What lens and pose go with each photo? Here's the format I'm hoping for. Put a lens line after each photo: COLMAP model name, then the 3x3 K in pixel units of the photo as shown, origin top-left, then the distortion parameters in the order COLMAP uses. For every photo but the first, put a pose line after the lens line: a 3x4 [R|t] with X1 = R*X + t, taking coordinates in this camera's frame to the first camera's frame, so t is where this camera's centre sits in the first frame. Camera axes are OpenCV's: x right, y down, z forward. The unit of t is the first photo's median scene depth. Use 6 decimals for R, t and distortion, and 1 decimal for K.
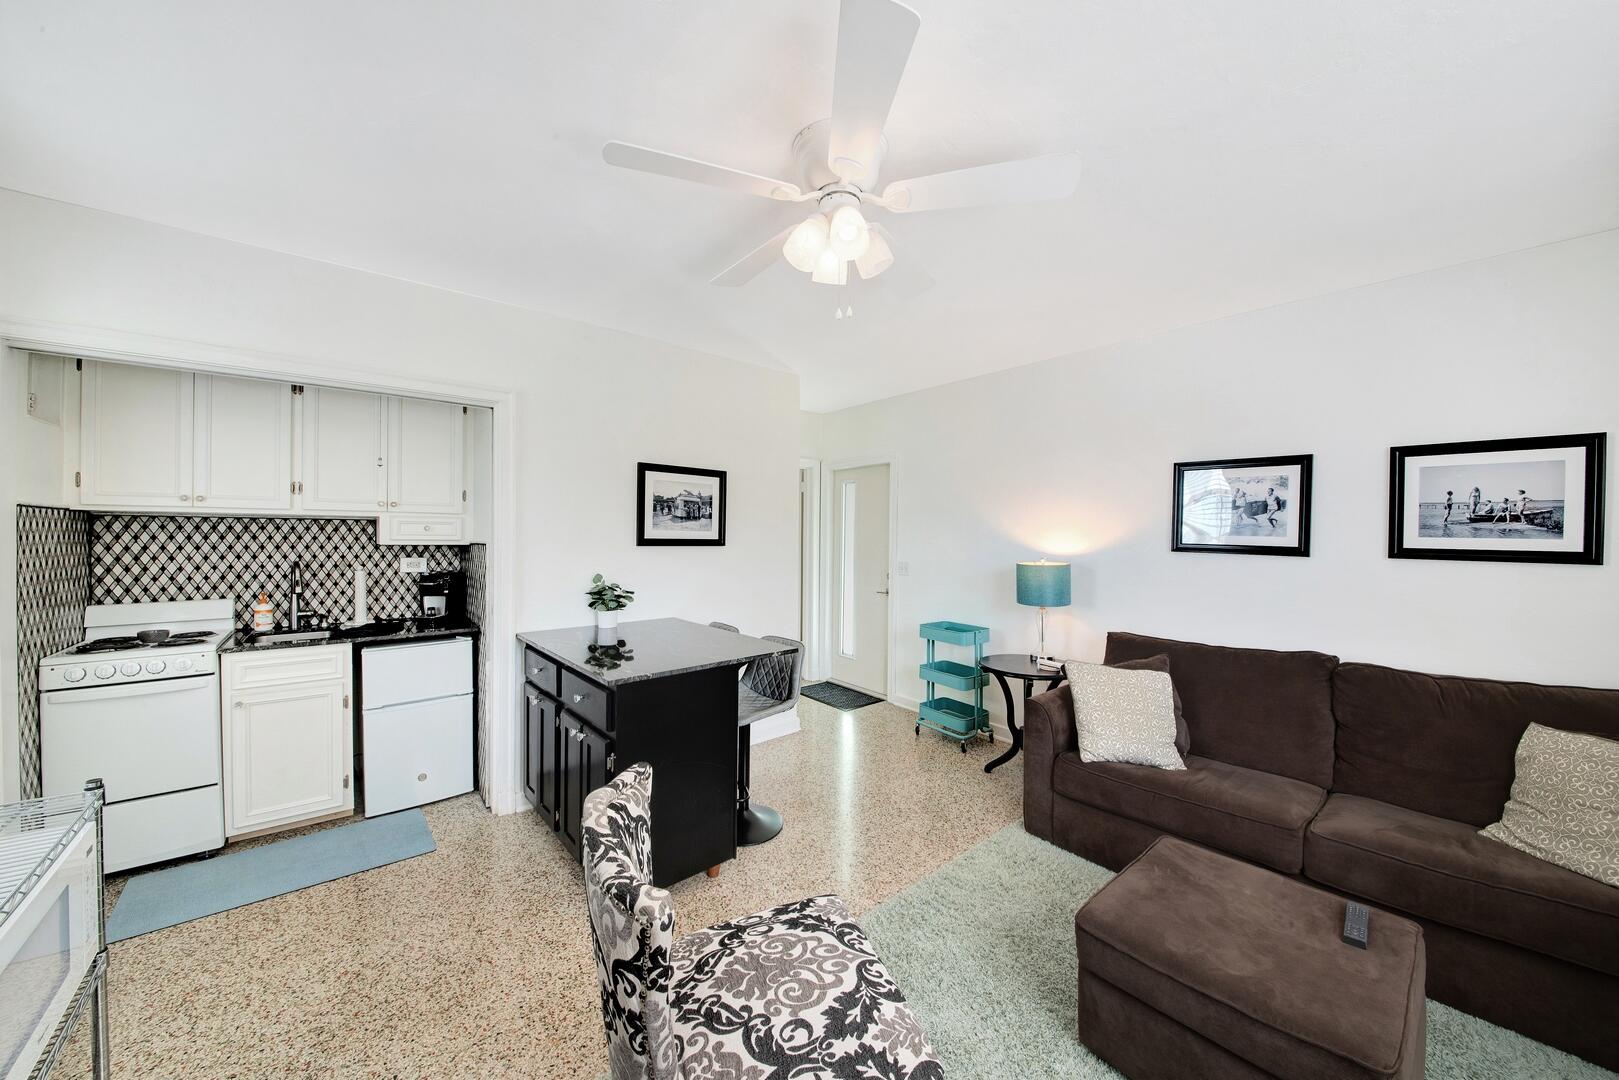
lens RADIAL K [[545.9, 0, 816.9], [0, 545.9, 538.6], [0, 0, 1]] dist [-0.029689, -0.000762]
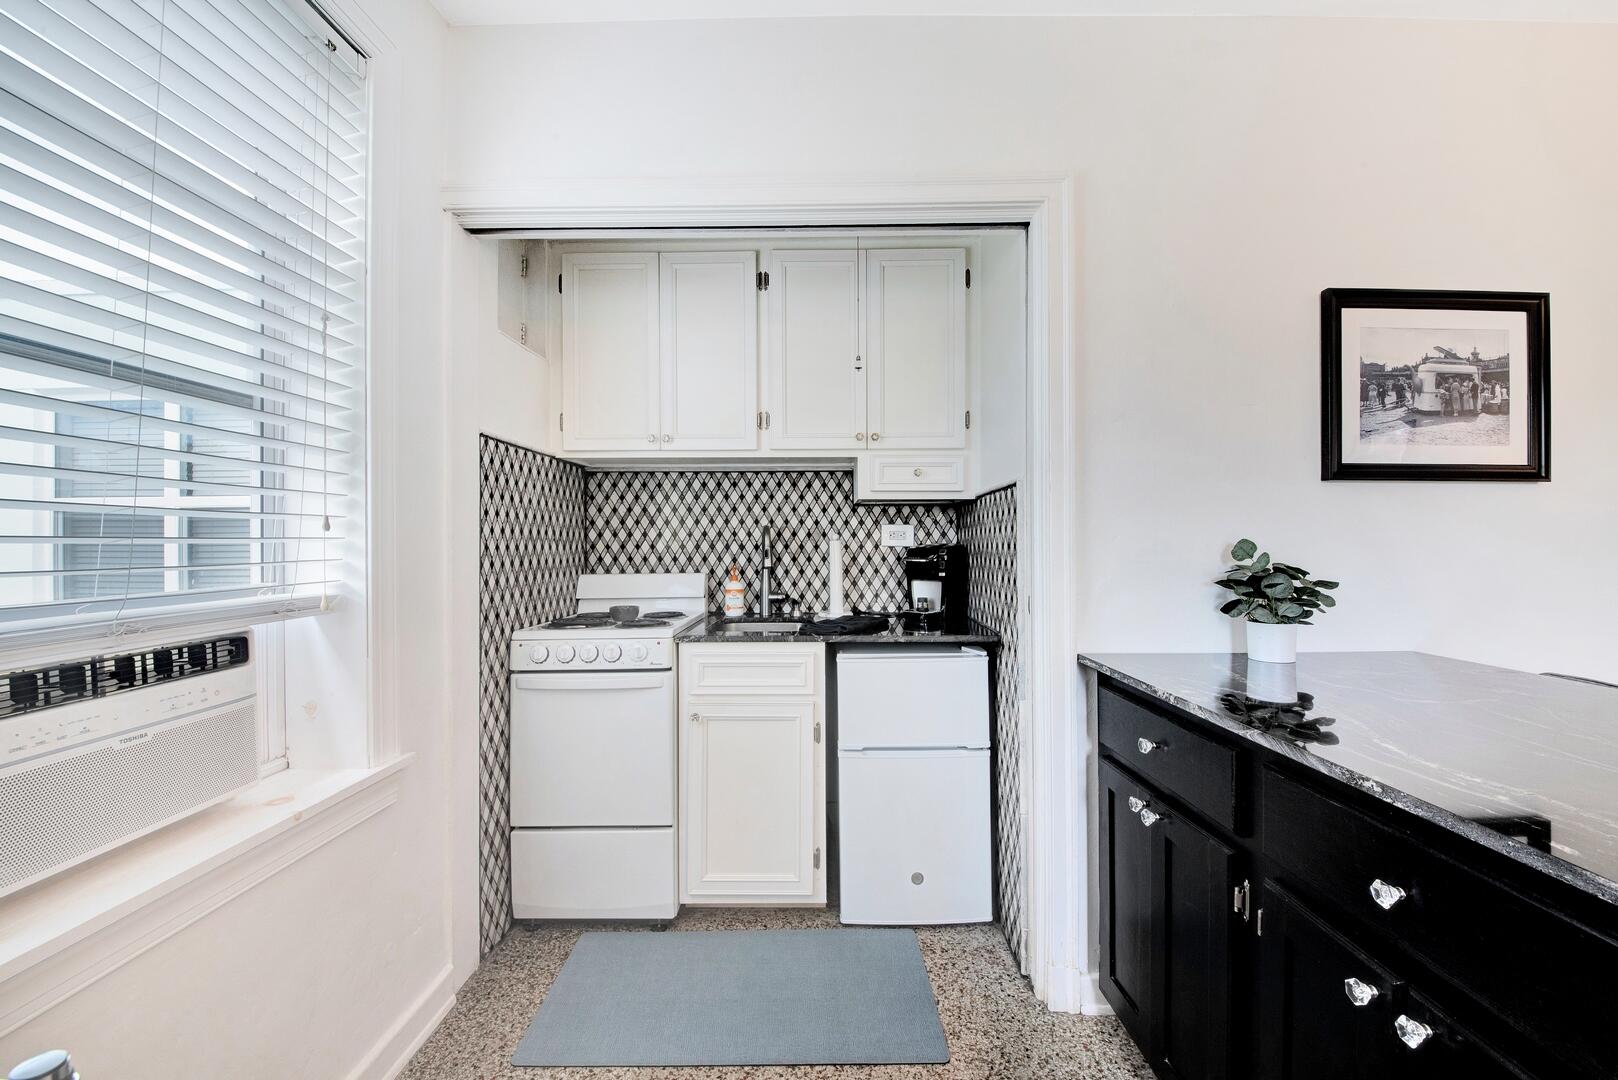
lens RADIAL K [[667.4, 0, 817.8], [0, 667.4, 535.0], [0, 0, 1]] dist [-0.016028, -0.000524]
pose [[0.741275, -0.012842, -0.671078, -0.297769], [0.009188, 0.999917, -0.008985, 0.063968], [0.671138, 0.000494, 0.741332, 0.350022]]
